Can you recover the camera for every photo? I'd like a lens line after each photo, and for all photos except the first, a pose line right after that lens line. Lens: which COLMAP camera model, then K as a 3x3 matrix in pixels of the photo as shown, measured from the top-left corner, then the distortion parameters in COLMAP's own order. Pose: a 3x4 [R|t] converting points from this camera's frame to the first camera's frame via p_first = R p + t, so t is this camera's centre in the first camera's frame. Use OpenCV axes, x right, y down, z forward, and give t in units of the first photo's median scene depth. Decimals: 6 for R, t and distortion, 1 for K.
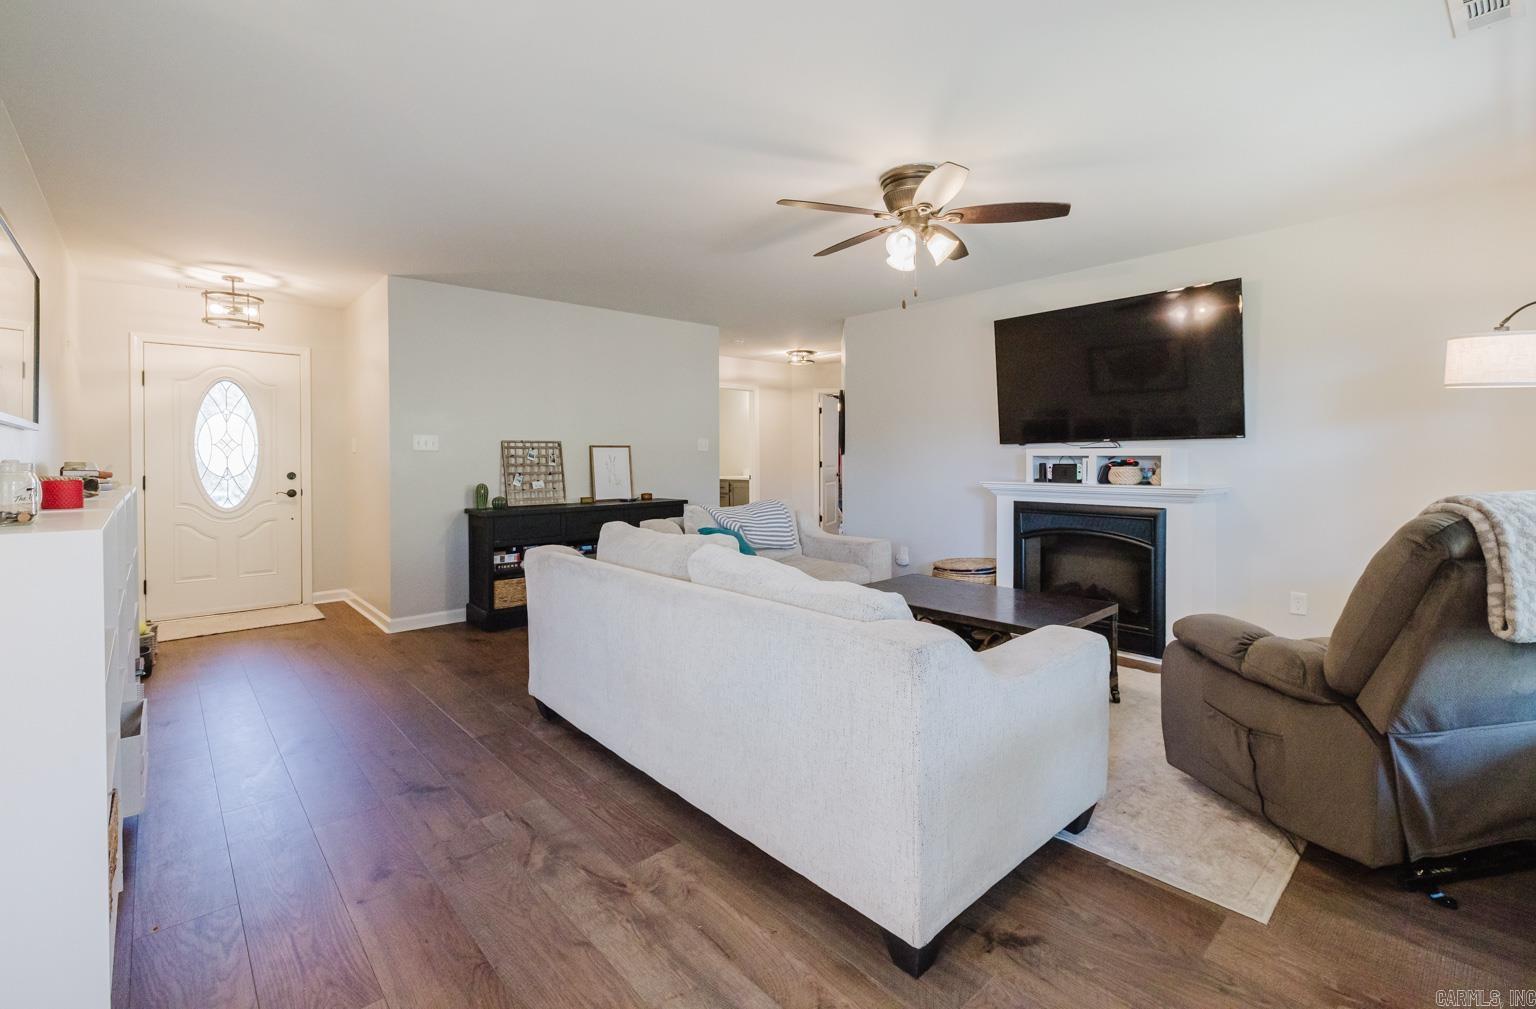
lens RADIAL K [[670.8, 0, 813.4], [0, 670.8, 459.4], [0, 0, 1]] dist [-0.000926, -0.000140]
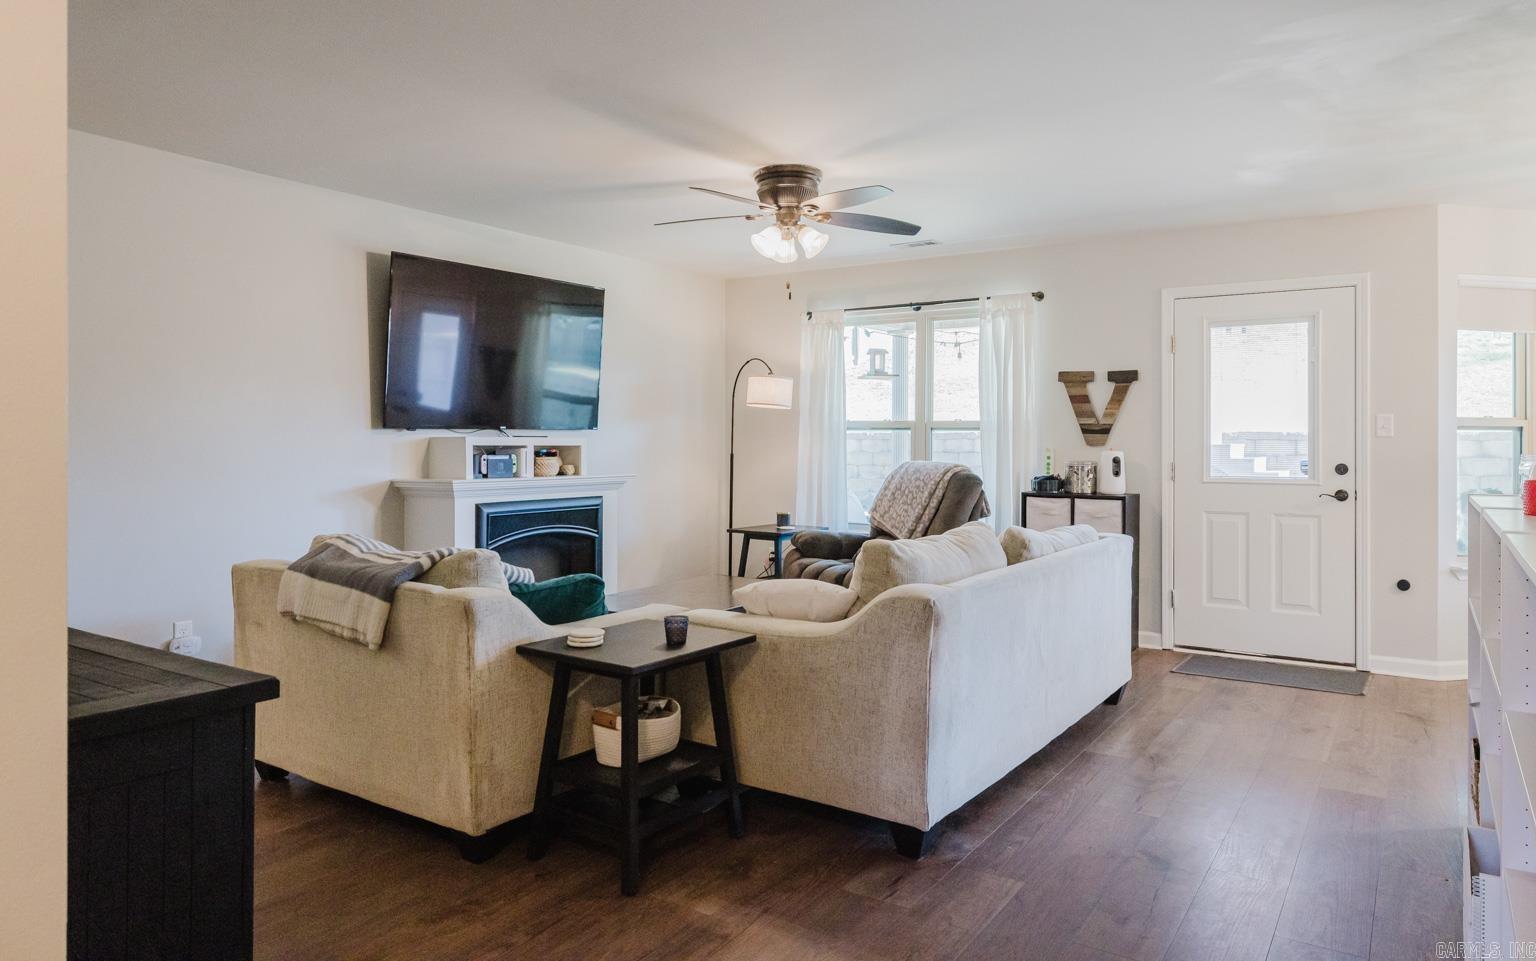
lens RADIAL K [[1008.5, 0, 765.7], [0, 1008.5, 433.4], [0, 0, 1]] dist [0.010450, 0.003157]
pose [[-0.215276, 0.011667, 0.976484, -0.995546], [0.001676, 0.999932, -0.011577, -0.005720], [-0.976552, -0.000855, -0.215281, 1.025202]]
